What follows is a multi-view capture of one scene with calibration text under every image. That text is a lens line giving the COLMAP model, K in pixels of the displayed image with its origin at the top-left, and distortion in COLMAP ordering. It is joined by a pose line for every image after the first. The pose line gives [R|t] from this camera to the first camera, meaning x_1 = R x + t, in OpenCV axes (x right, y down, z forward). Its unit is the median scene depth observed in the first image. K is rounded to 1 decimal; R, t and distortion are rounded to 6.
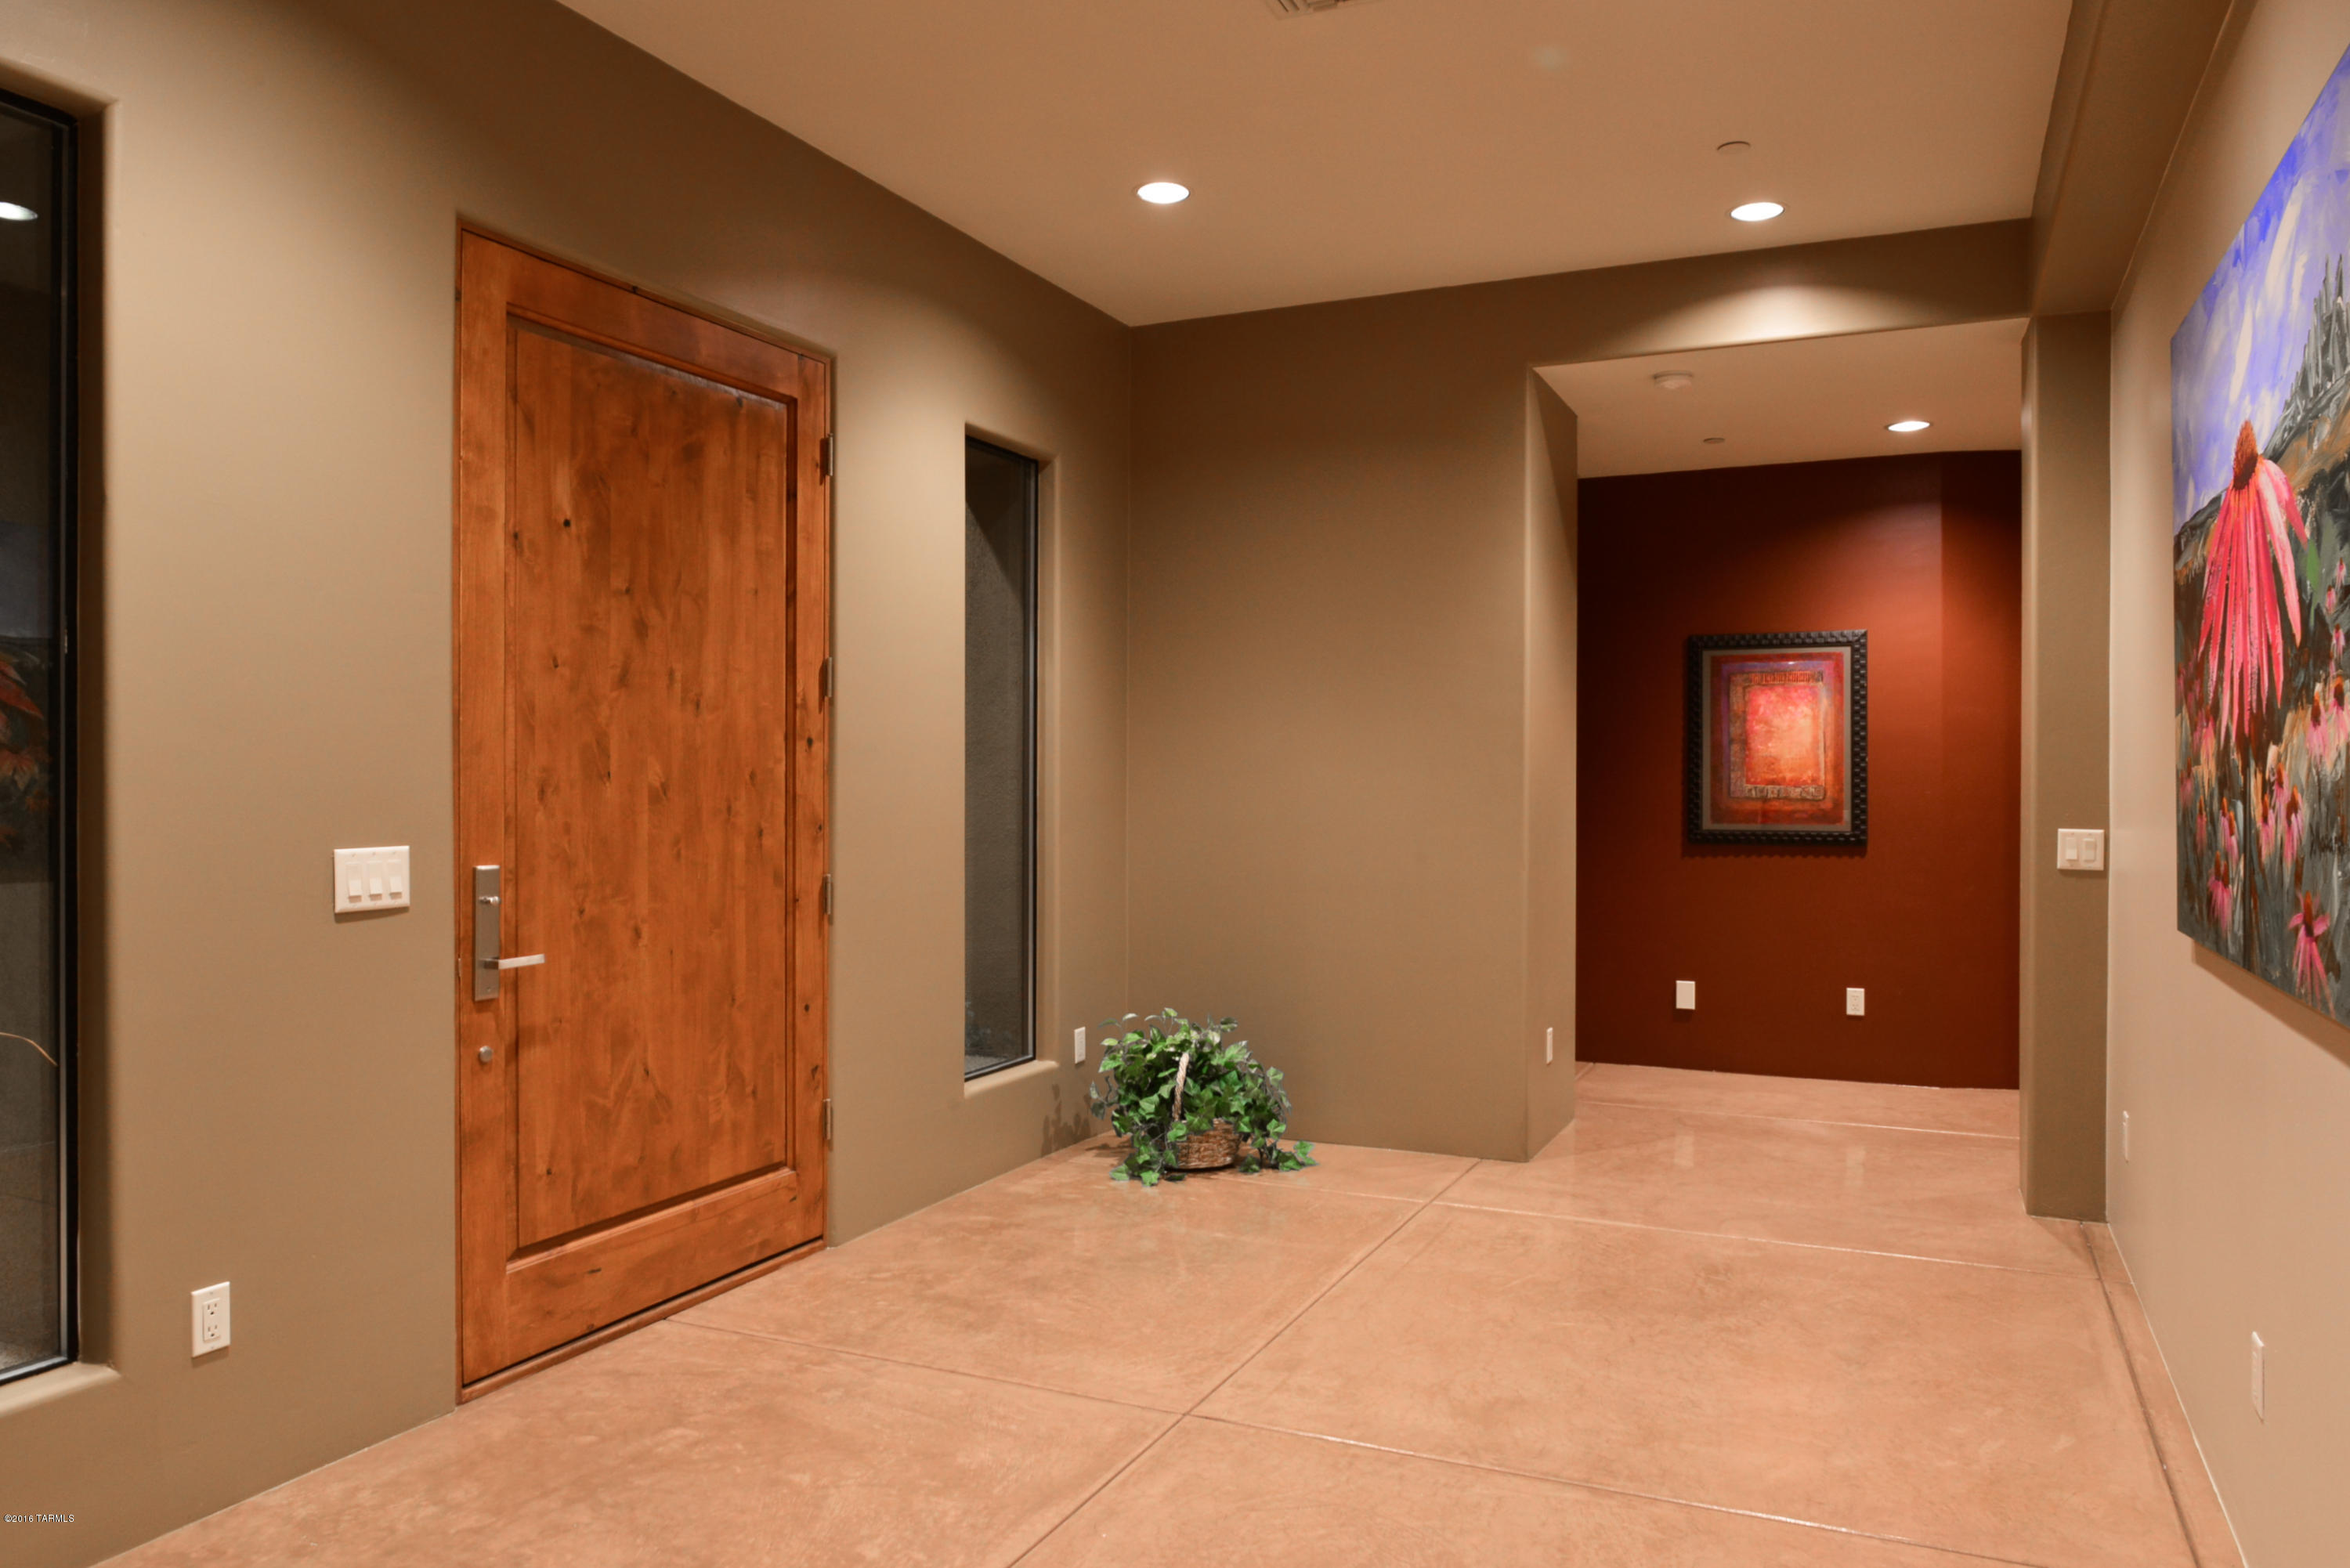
lens RADIAL K [[1641.1, 0, 1175.0], [0, 1641.1, 784.0], [0, 0, 1]] dist [-0.004127, -0.003452]
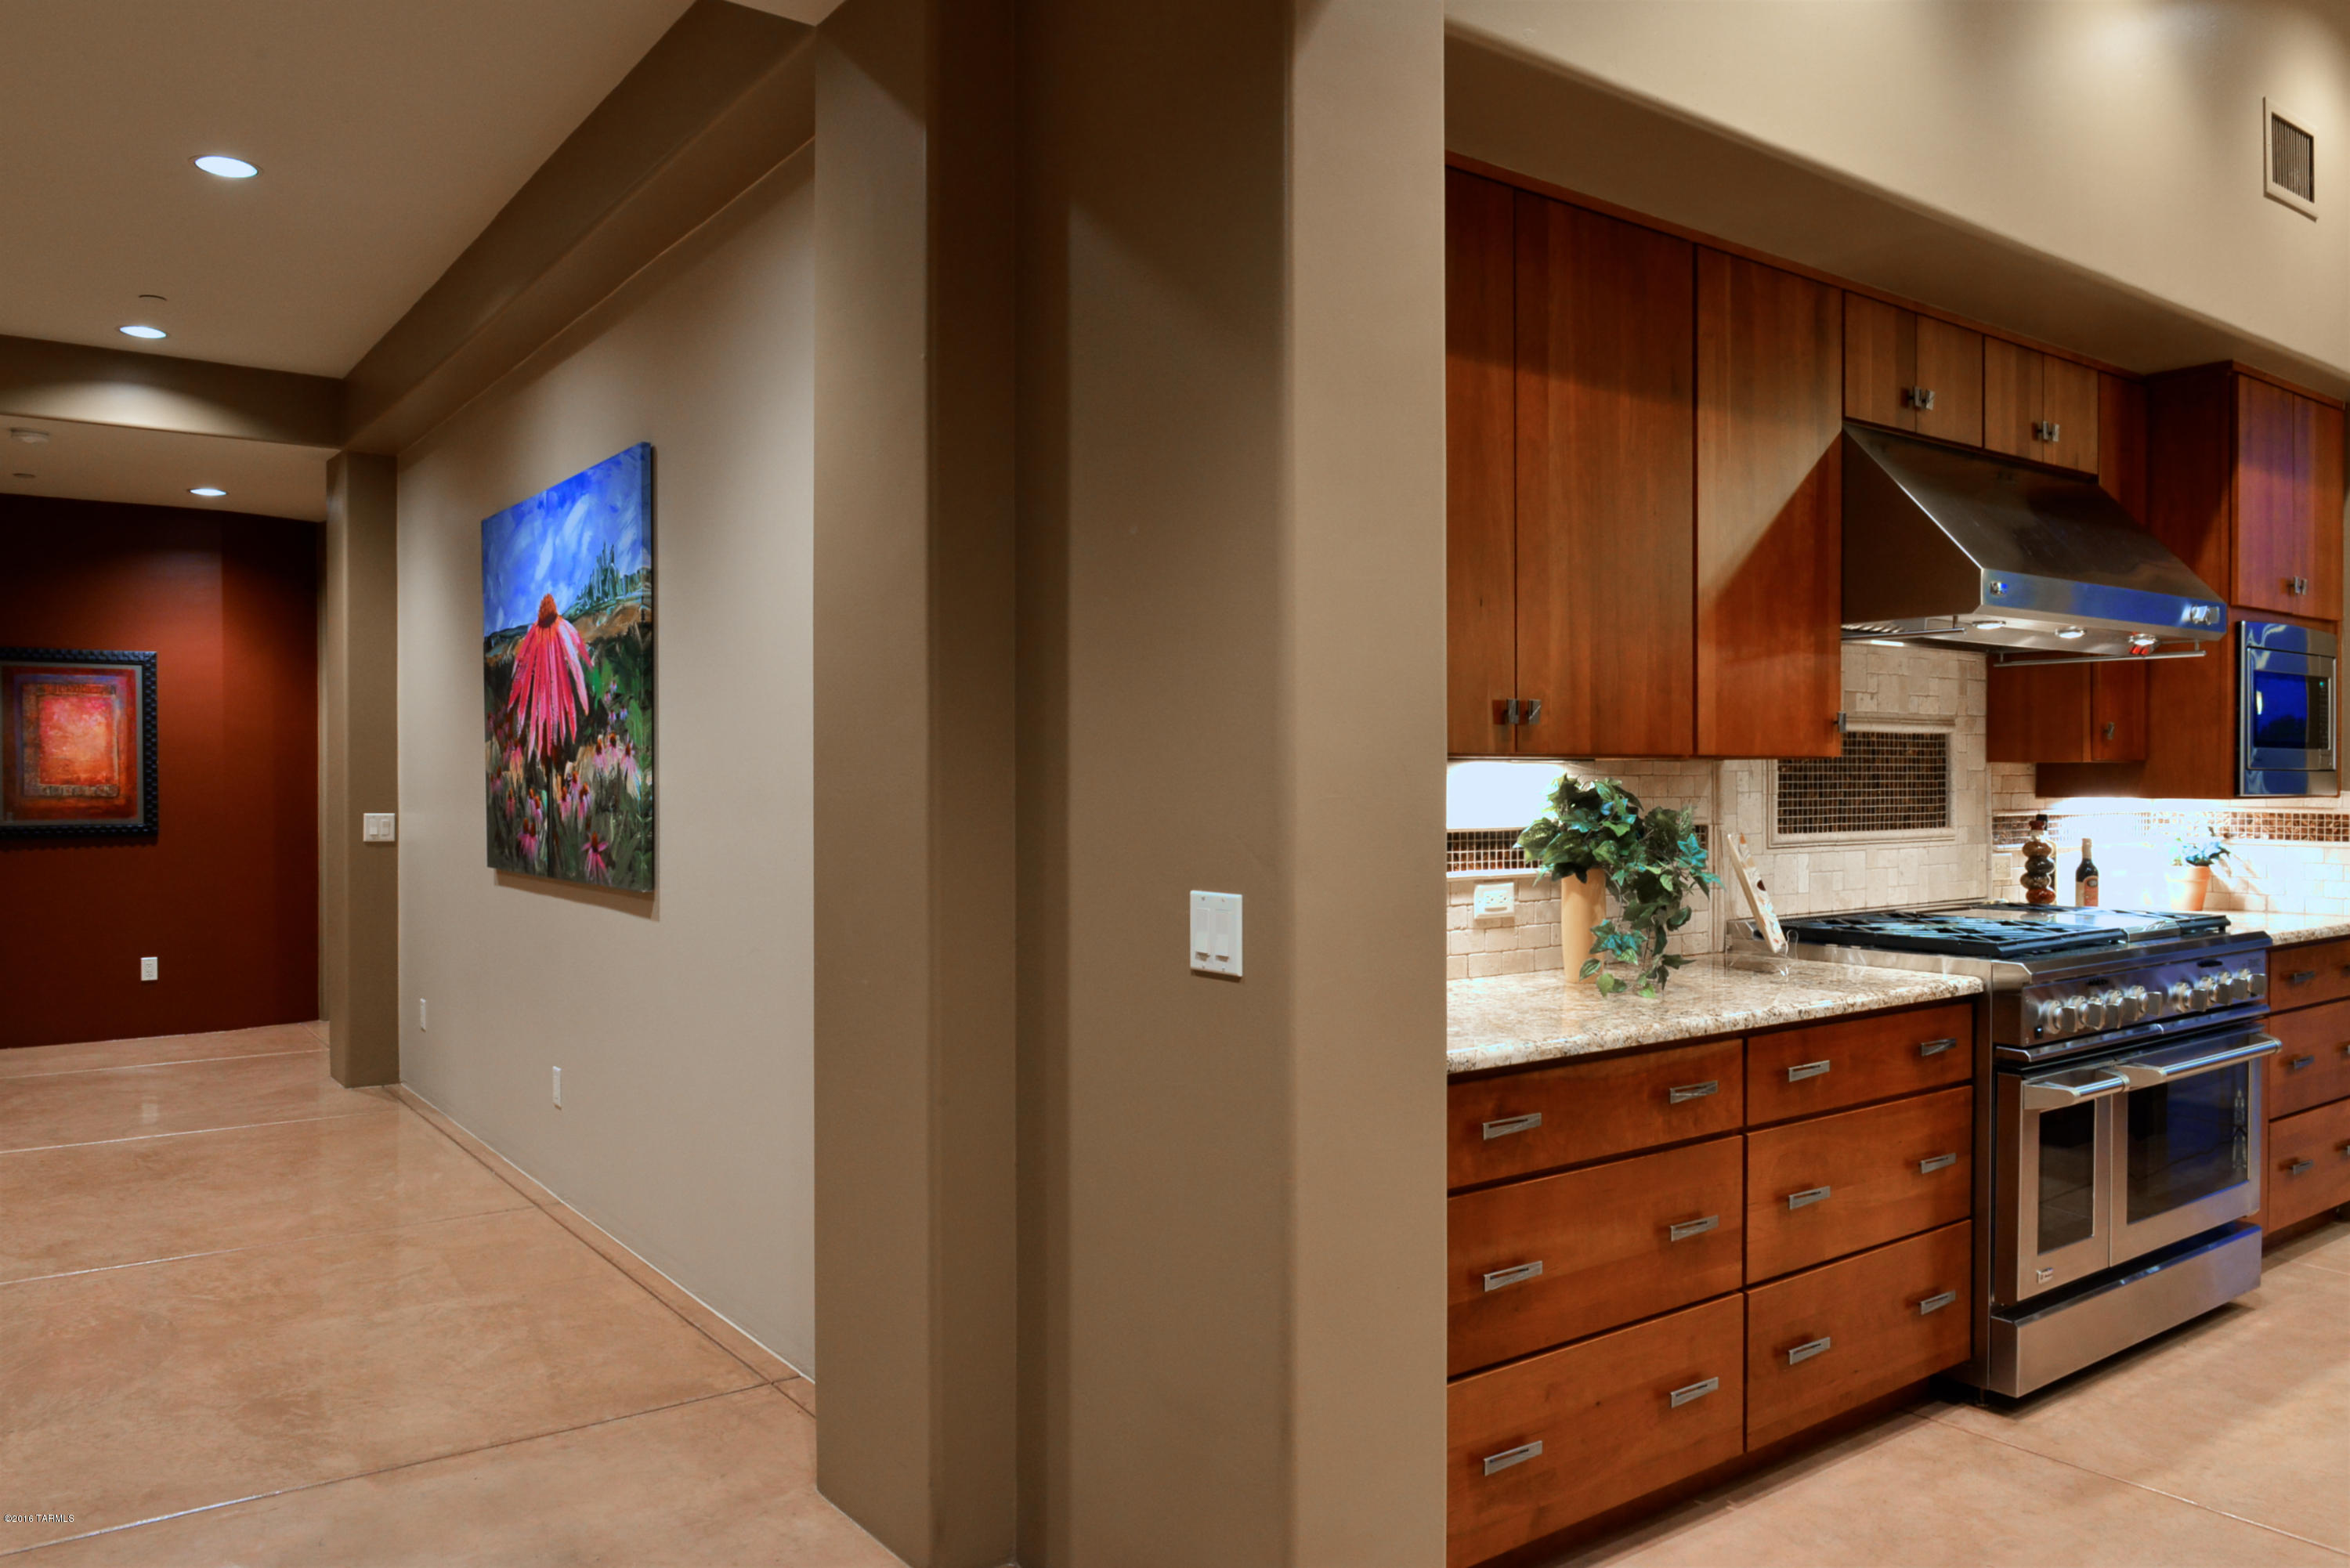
lens RADIAL K [[1641.1, 0, 1175.0], [0, 1641.1, 784.0], [0, 0, 1]] dist [-0.004127, -0.003452]
pose [[0.494546, -0.007714, 0.869117, -0.401042], [0.006293, 0.999966, 0.005295, -0.001536], [-0.869128, 0.002851, 0.494578, -0.362761]]
